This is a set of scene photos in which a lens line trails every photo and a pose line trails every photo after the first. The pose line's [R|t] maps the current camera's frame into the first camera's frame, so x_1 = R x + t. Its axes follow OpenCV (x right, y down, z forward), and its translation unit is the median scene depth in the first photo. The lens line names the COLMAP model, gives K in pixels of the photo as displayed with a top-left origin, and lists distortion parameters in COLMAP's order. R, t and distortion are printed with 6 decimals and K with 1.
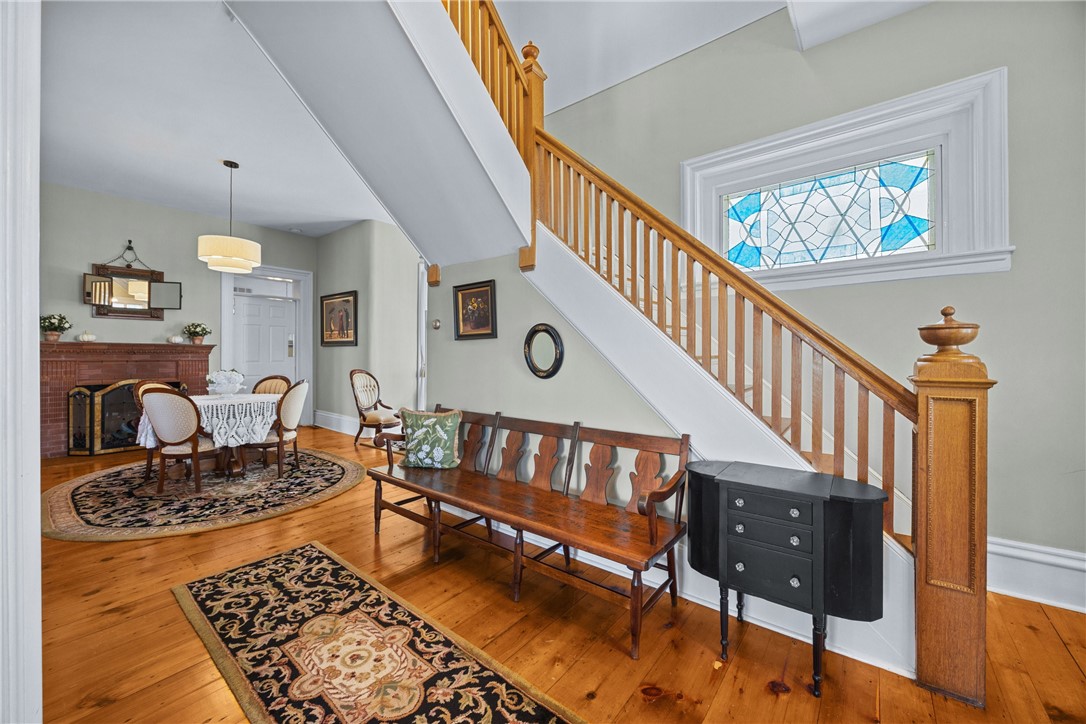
lens RADIAL K [[416.4, 0, 546.8], [0, 416.4, 353.3], [0, 0, 1]] dist [0.002251, 0.000120]
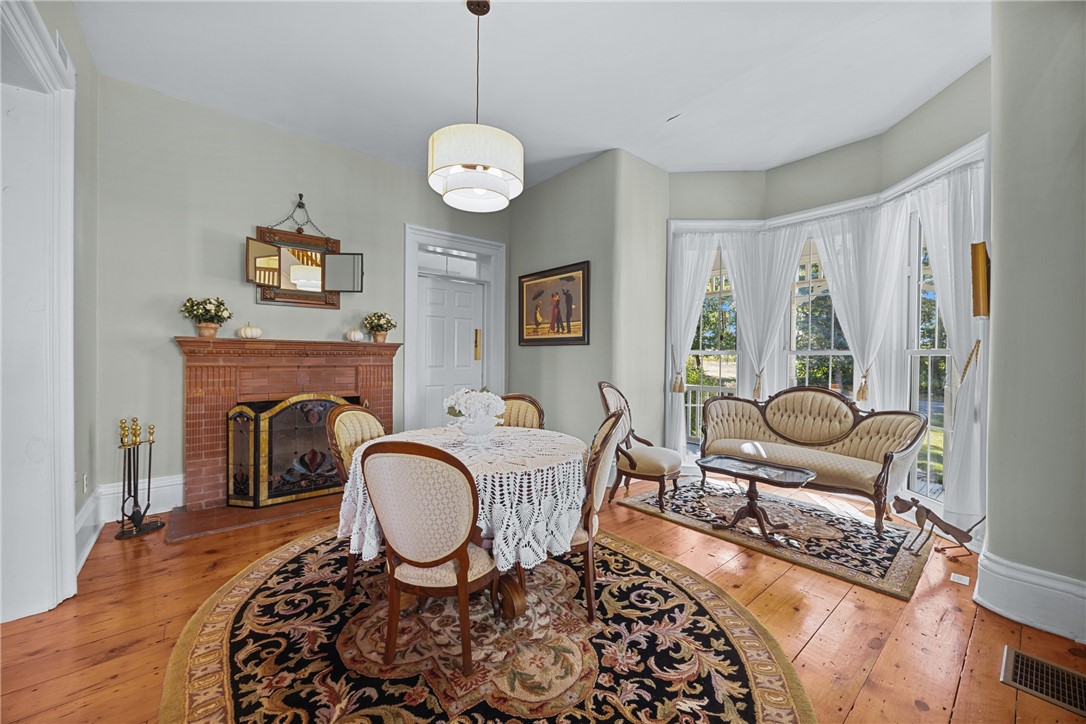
lens RADIAL K [[416.4, 0, 554.0], [0, 416.4, 355.0], [0, 0, 1]] dist [0.002251, 0.000120]
pose [[0.981402, 0.003022, -0.191939, -0.479722], [-0.002451, 0.999992, 0.003211, -0.003921], [0.191948, -0.002680, 0.981402, 0.423358]]
